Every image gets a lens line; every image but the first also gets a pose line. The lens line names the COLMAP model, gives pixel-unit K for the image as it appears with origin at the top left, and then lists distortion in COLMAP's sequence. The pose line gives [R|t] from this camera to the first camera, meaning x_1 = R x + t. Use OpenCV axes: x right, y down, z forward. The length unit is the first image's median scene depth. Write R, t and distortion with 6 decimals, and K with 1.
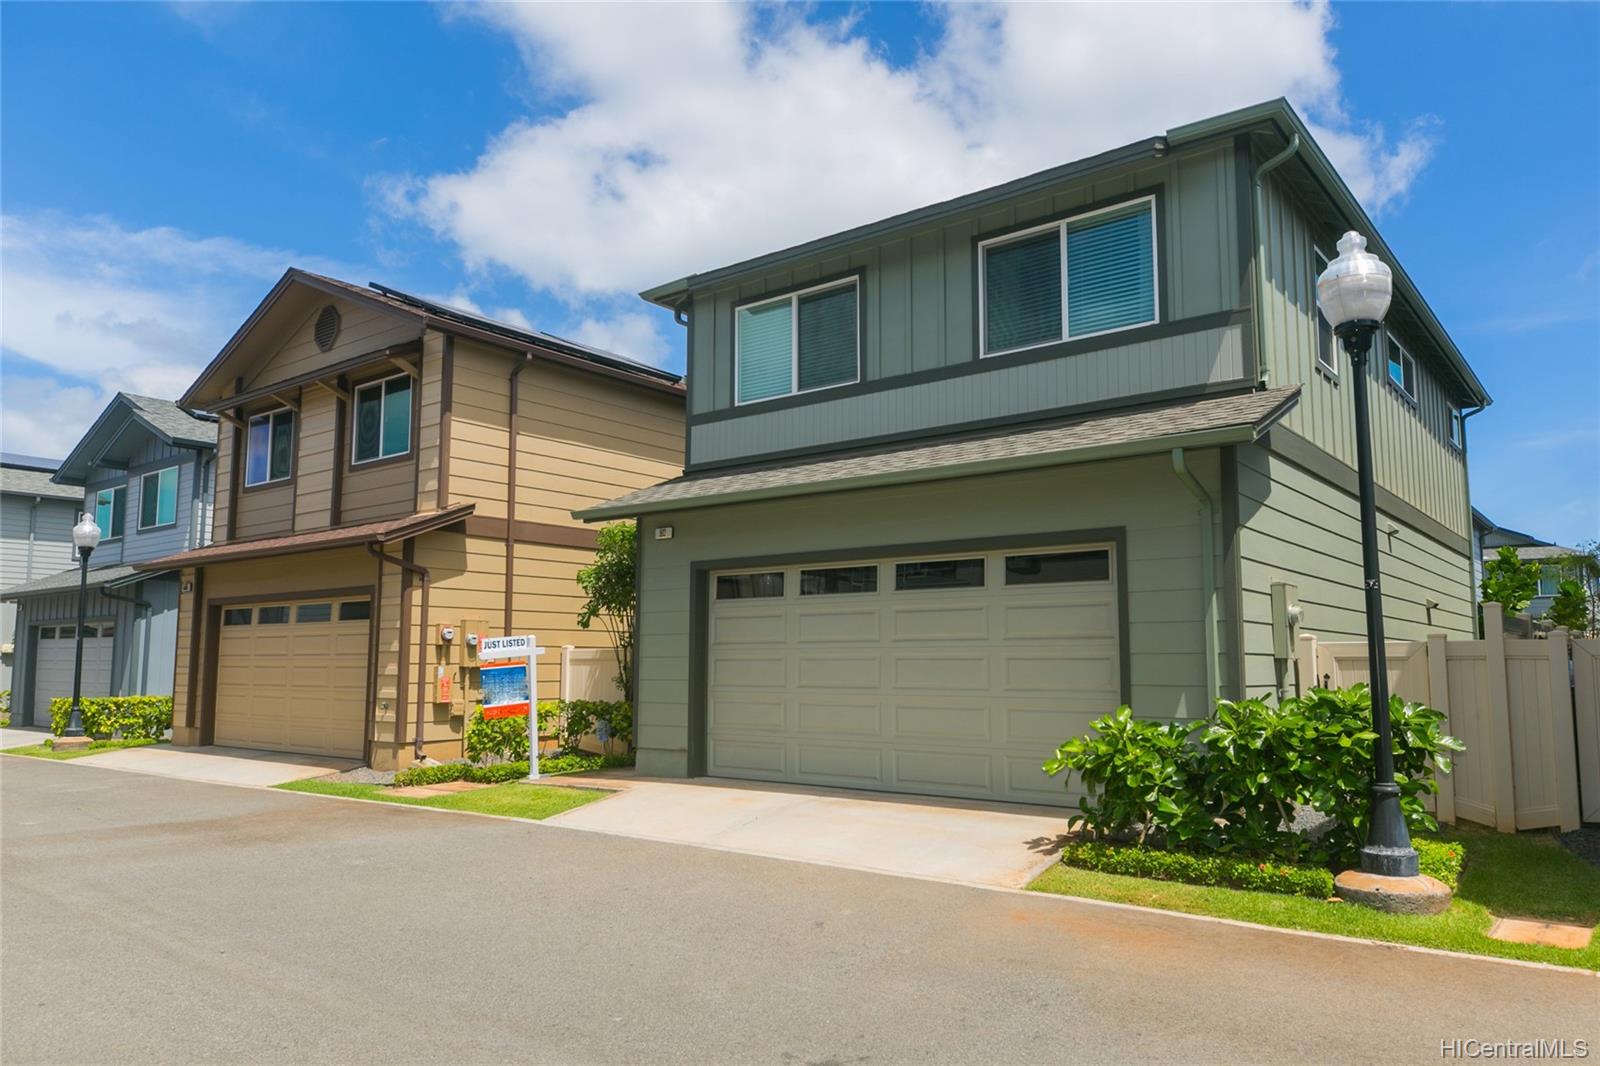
lens RADIAL K [[1076.2, 0, 798.4], [0, 1076.2, 528.6], [0, 0, 1]] dist [0.025270, -0.031002]
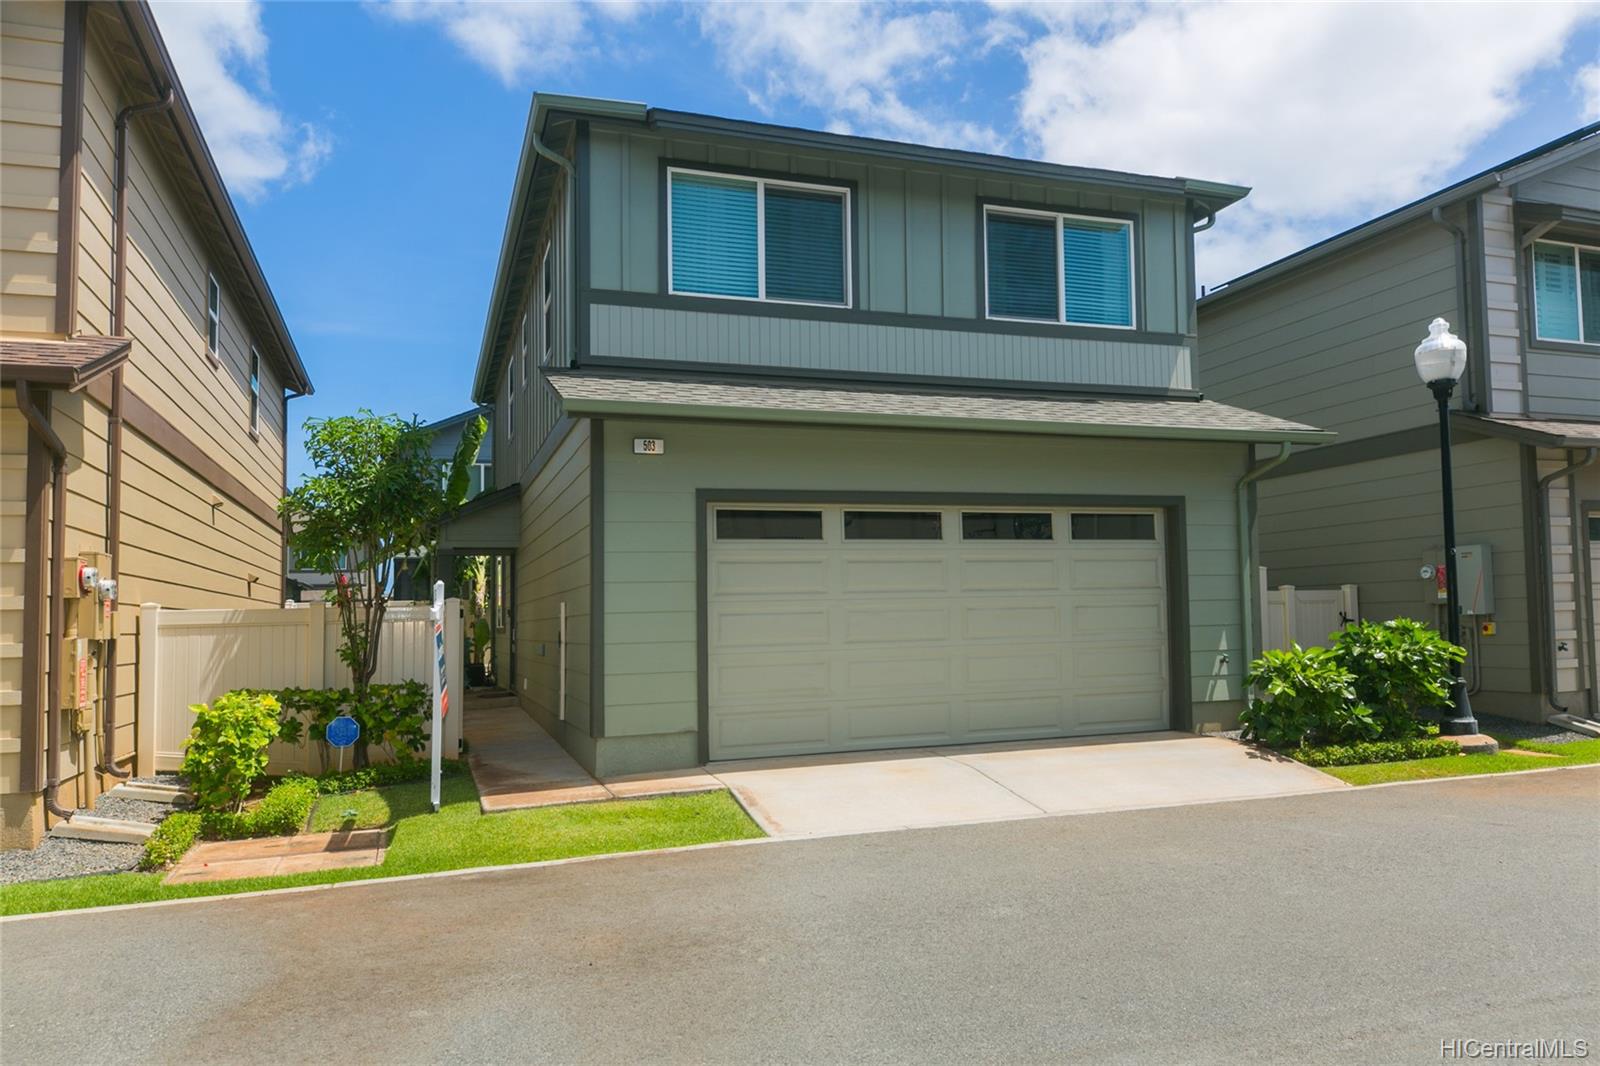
lens RADIAL K [[1076.2, 0, 799.7], [0, 1076.2, 548.3], [0, 0, 1]] dist [0.025270, -0.031002]
pose [[0.549260, 0.045155, 0.834431, -0.766767], [-0.080234, 0.996775, -0.001127, 0.074942], [-0.831791, -0.066331, 0.551112, 0.558649]]
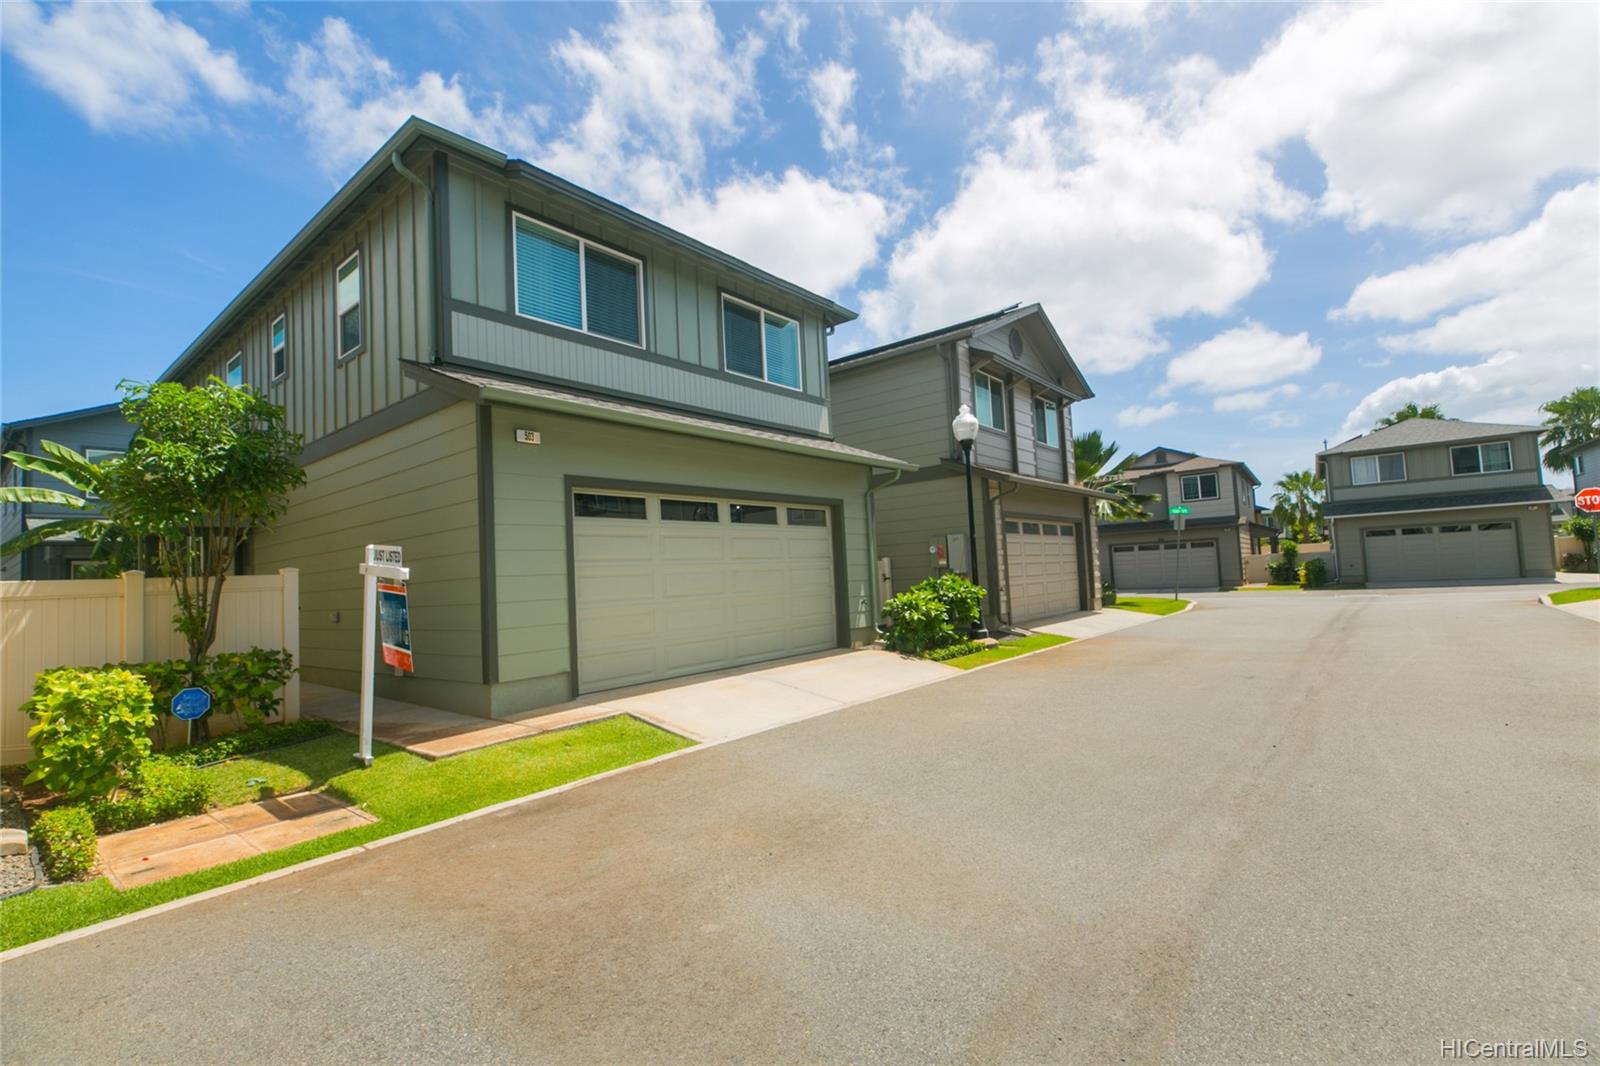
lens RADIAL K [[721.1, 0, 788.7], [0, 721.1, 536.2], [0, 0, 1]] dist [0.006572, -0.003761]
pose [[0.032830, 0.061418, 0.997572, -0.792462], [-0.073817, 0.995533, -0.058863, 0.117939], [-0.996731, -0.071705, 0.037217, 0.848176]]
